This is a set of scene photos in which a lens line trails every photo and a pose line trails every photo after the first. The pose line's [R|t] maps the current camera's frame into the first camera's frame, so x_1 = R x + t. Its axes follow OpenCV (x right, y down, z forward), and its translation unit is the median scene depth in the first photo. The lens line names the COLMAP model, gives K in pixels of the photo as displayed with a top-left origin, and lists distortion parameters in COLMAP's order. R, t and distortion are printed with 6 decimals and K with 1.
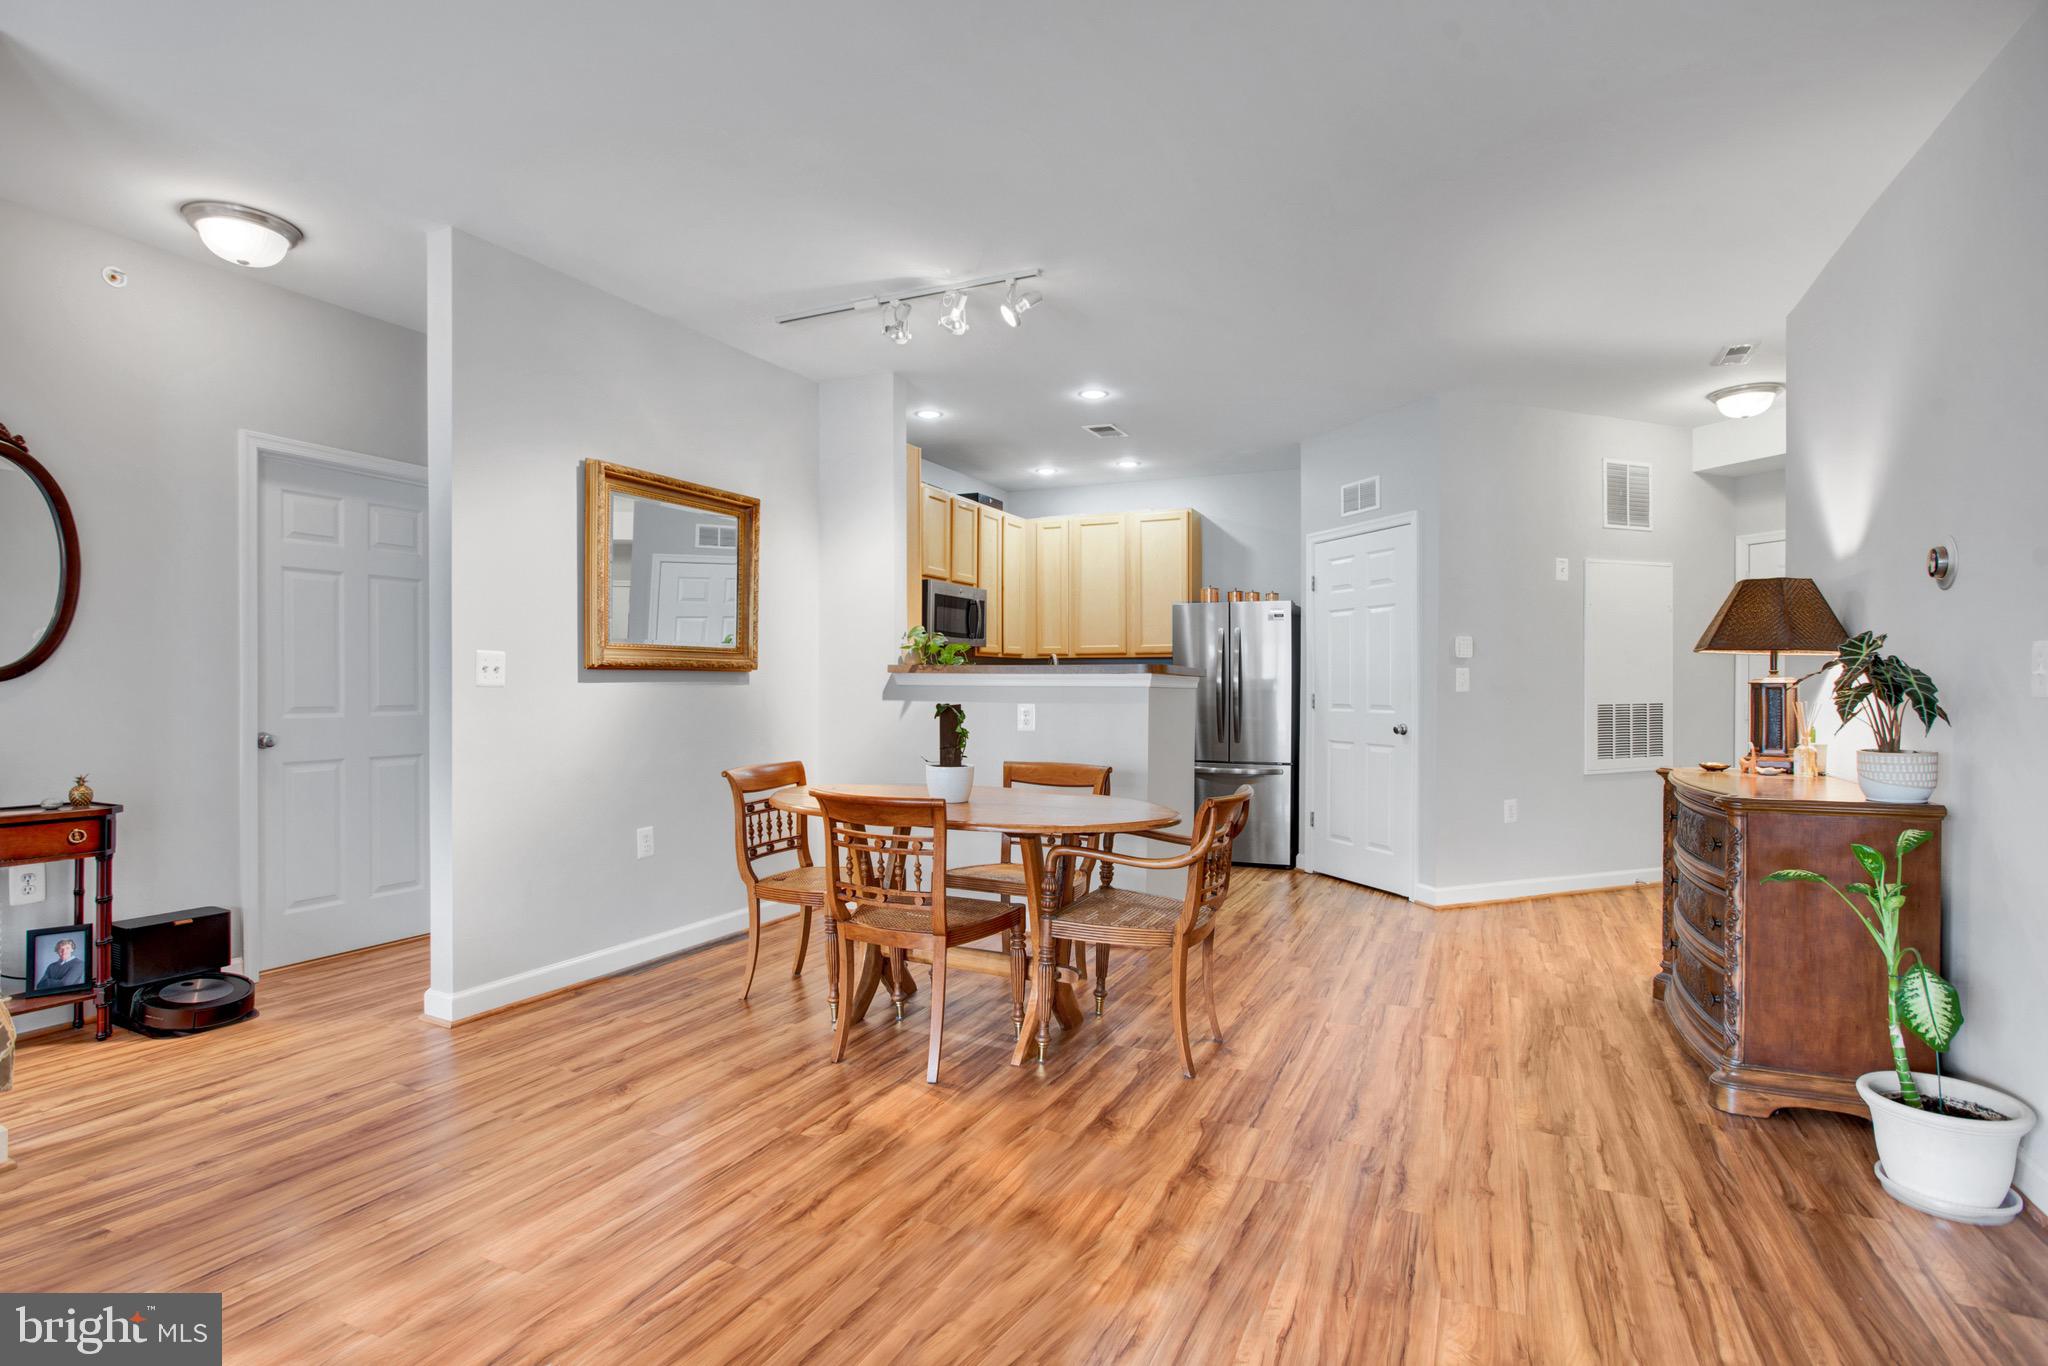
lens RADIAL K [[1002.1, 0, 1014.4], [0, 1002.1, 682.1], [0, 0, 1]] dist [-0.067735, 0.025032]
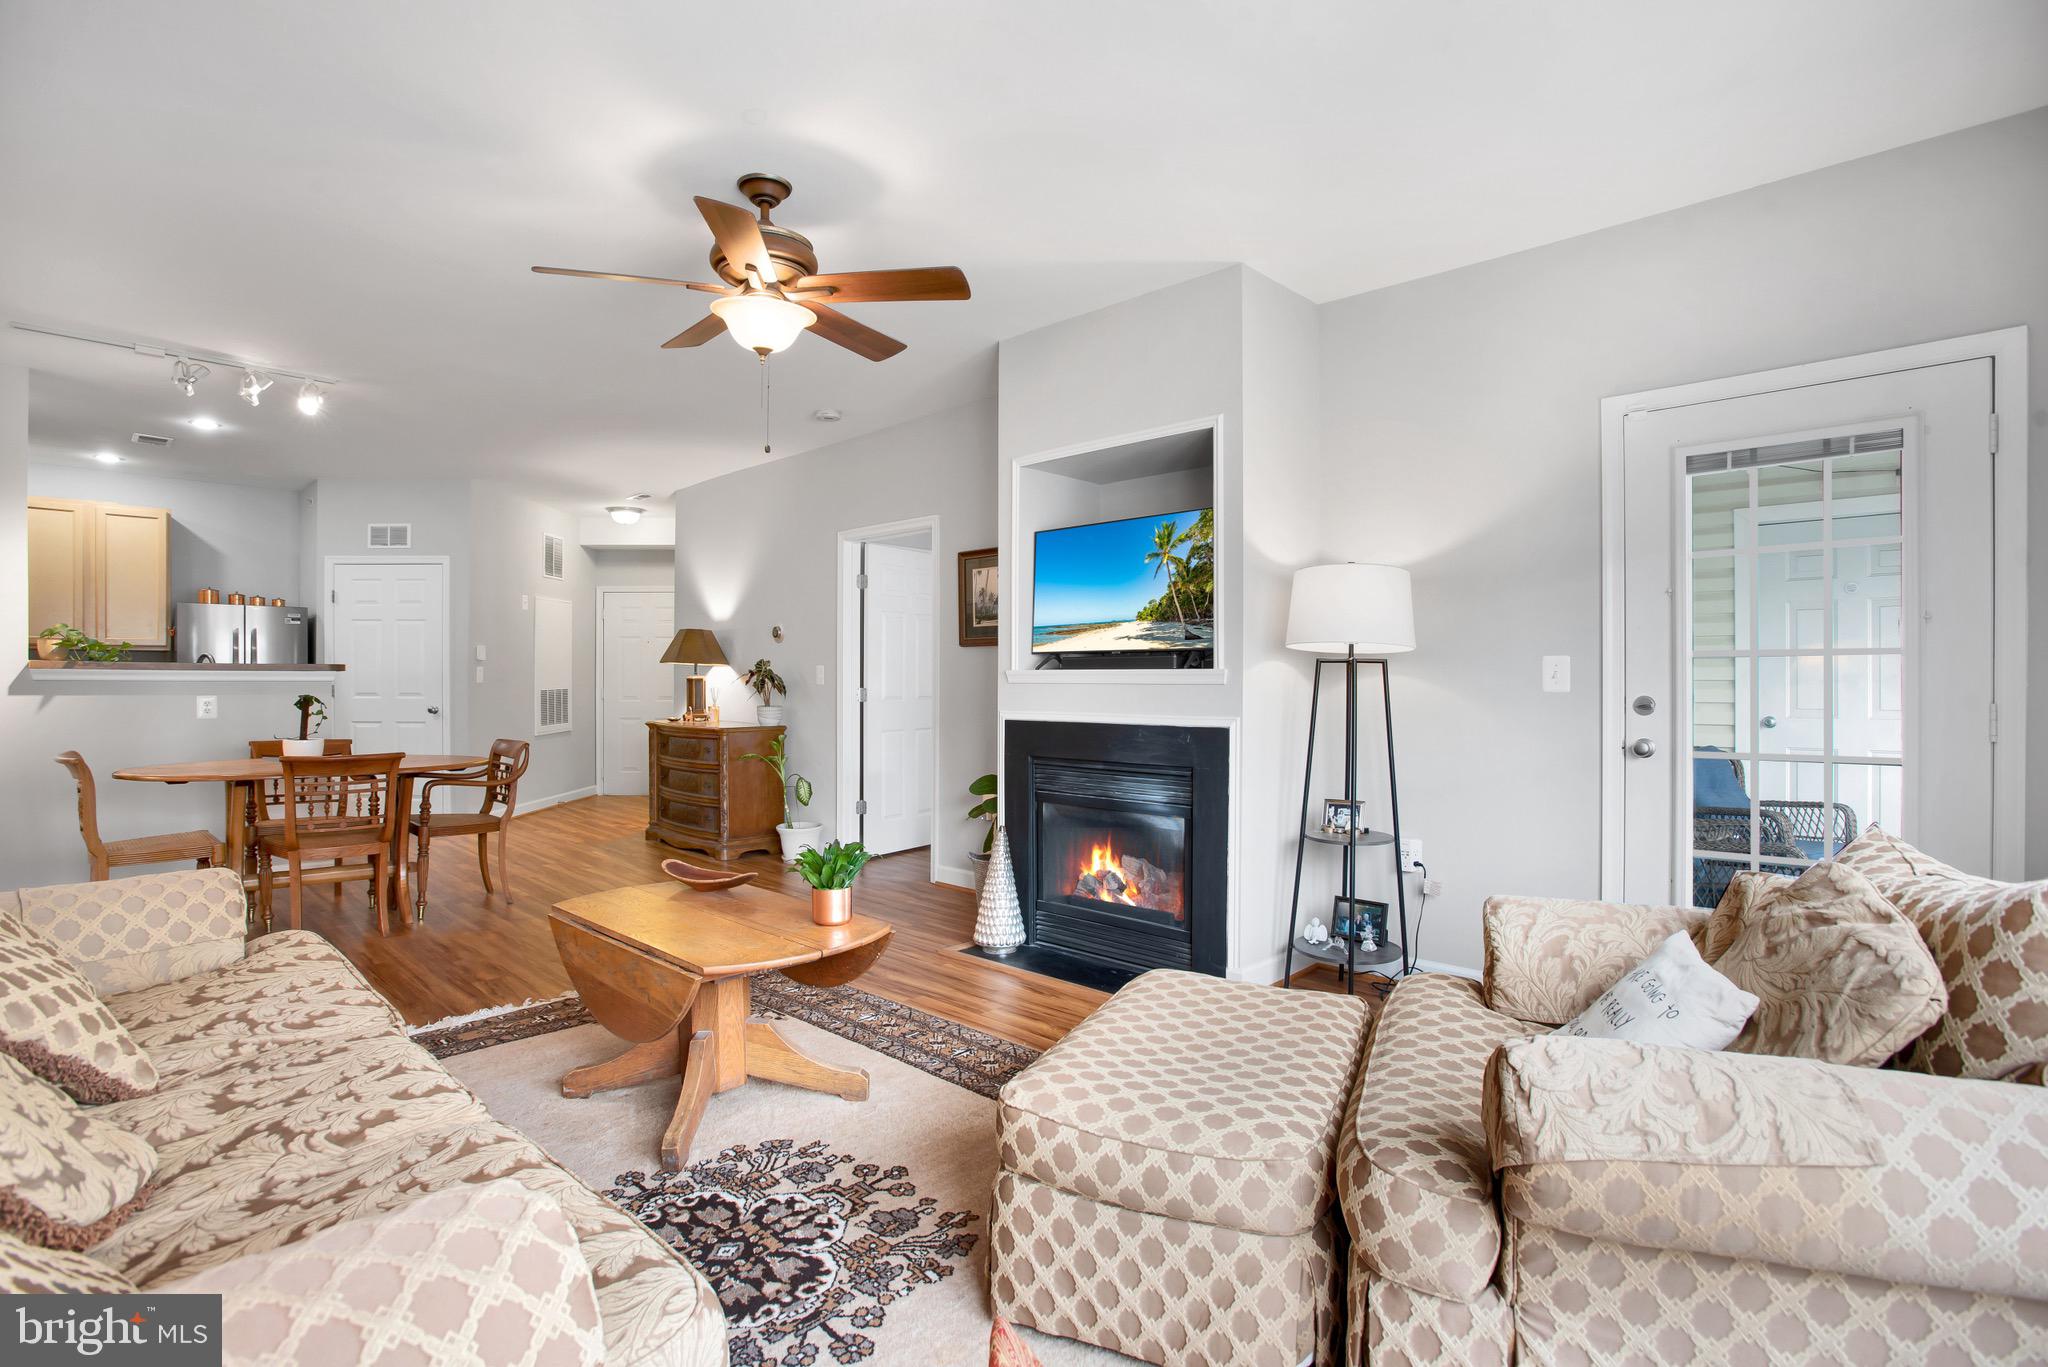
lens RADIAL K [[985.0, 0, 1010.6], [0, 985.0, 672.1], [0, 0, 1]] dist [-0.063006, 0.021216]
pose [[0.336827, 0.004587, 0.941556, -0.729776], [-0.005955, 0.999979, -0.002741, -0.008554], [-0.941548, -0.004684, 0.336847, -0.264396]]
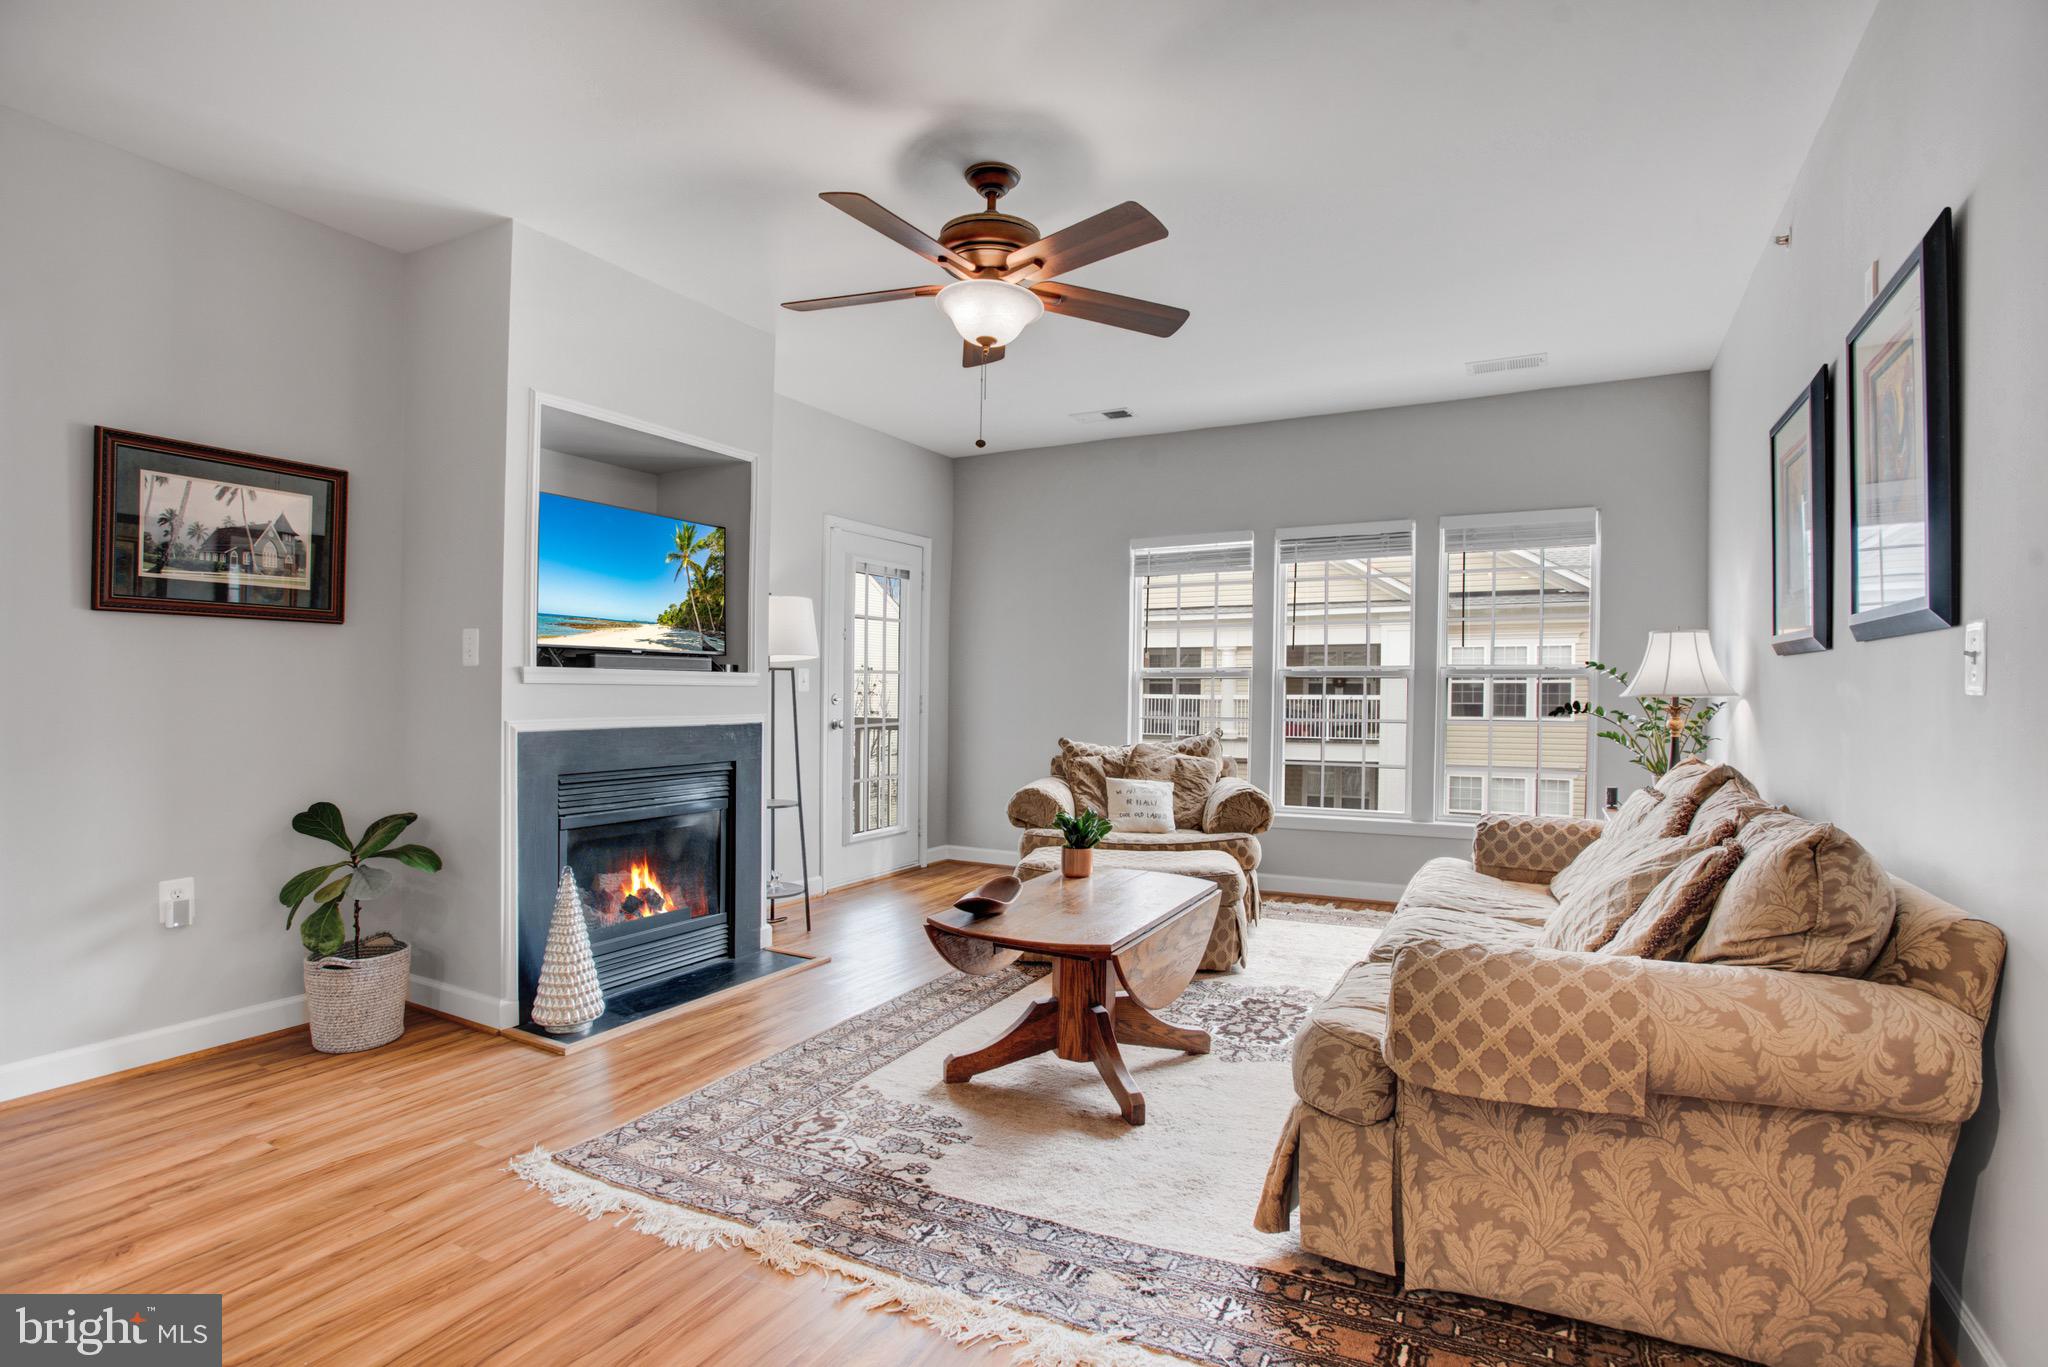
lens RADIAL K [[1002.1, 0, 1014.4], [0, 1002.1, 682.6], [0, 0, 1]] dist [-0.067735, 0.025032]
pose [[-0.997556, -0.010188, 0.069118, -0.246510], [-0.011289, 0.999815, -0.015563, 0.004497], [-0.068947, -0.016305, -0.997487, 0.734727]]
